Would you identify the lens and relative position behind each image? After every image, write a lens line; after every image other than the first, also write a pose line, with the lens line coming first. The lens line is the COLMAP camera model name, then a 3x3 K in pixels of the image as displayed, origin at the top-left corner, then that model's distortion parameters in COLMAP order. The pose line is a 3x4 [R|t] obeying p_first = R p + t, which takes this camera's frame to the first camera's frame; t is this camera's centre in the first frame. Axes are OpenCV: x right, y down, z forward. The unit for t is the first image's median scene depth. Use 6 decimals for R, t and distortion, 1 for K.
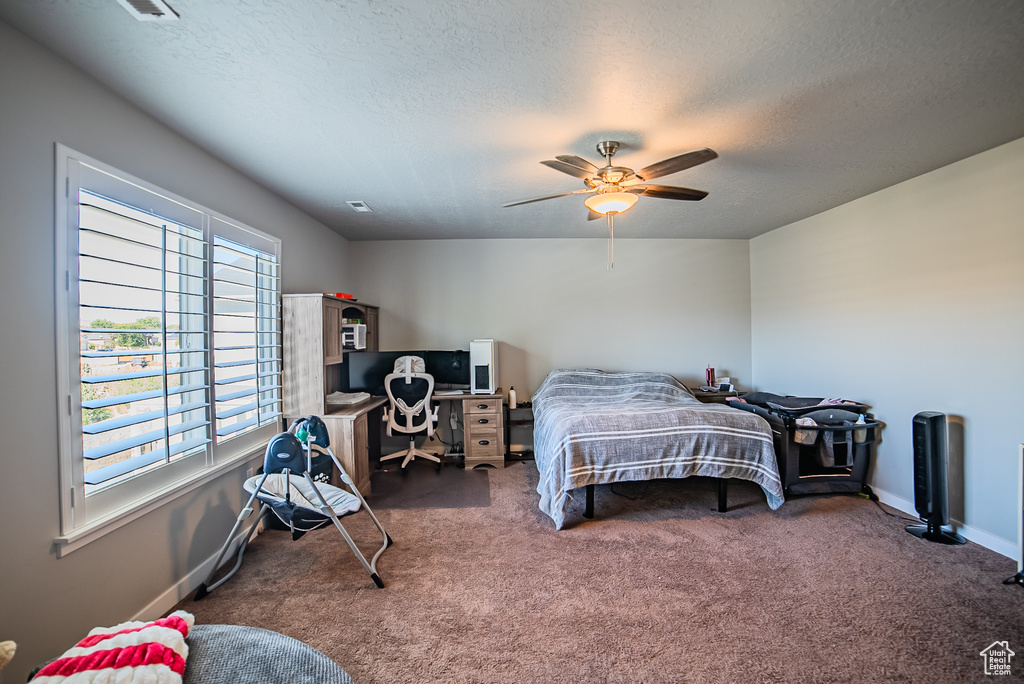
lens RADIAL K [[472.5, 0, 510.0], [0, 472.5, 332.6], [0, 0, 1]] dist [-0.061203, 0.000133]
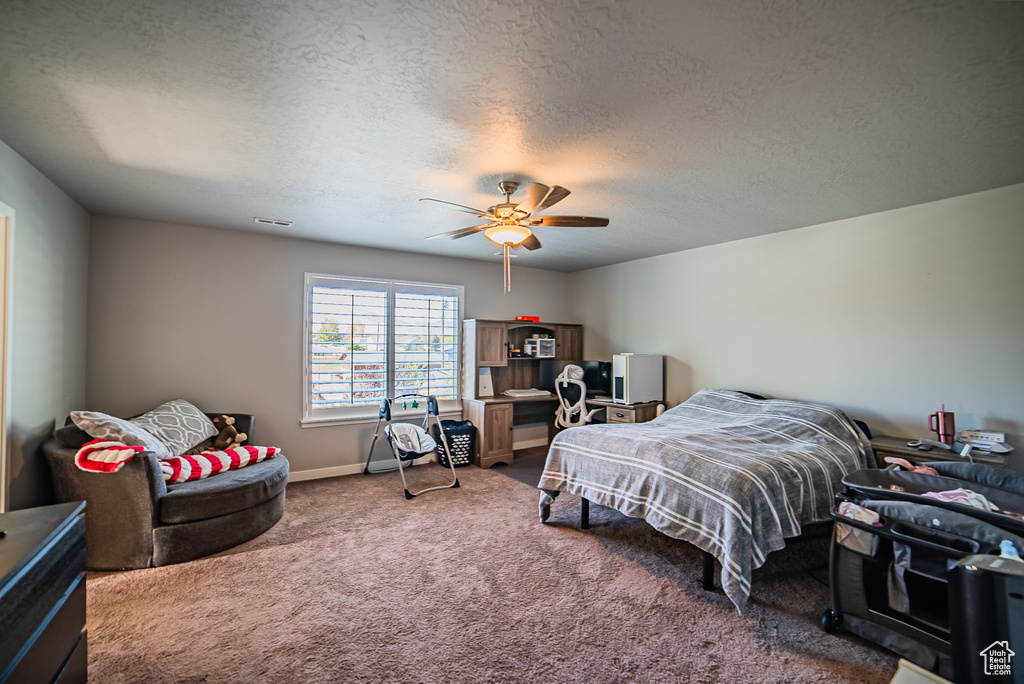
lens RADIAL K [[457.3, 0, 514.6], [0, 457.3, 346.4], [0, 0, 1]] dist [-0.039830, 0.003583]
pose [[0.498785, 0.016825, -0.866562, 0.986752], [-0.008195, 0.999858, 0.014697, -0.018612], [0.866687, -0.000229, 0.498852, 0.382493]]
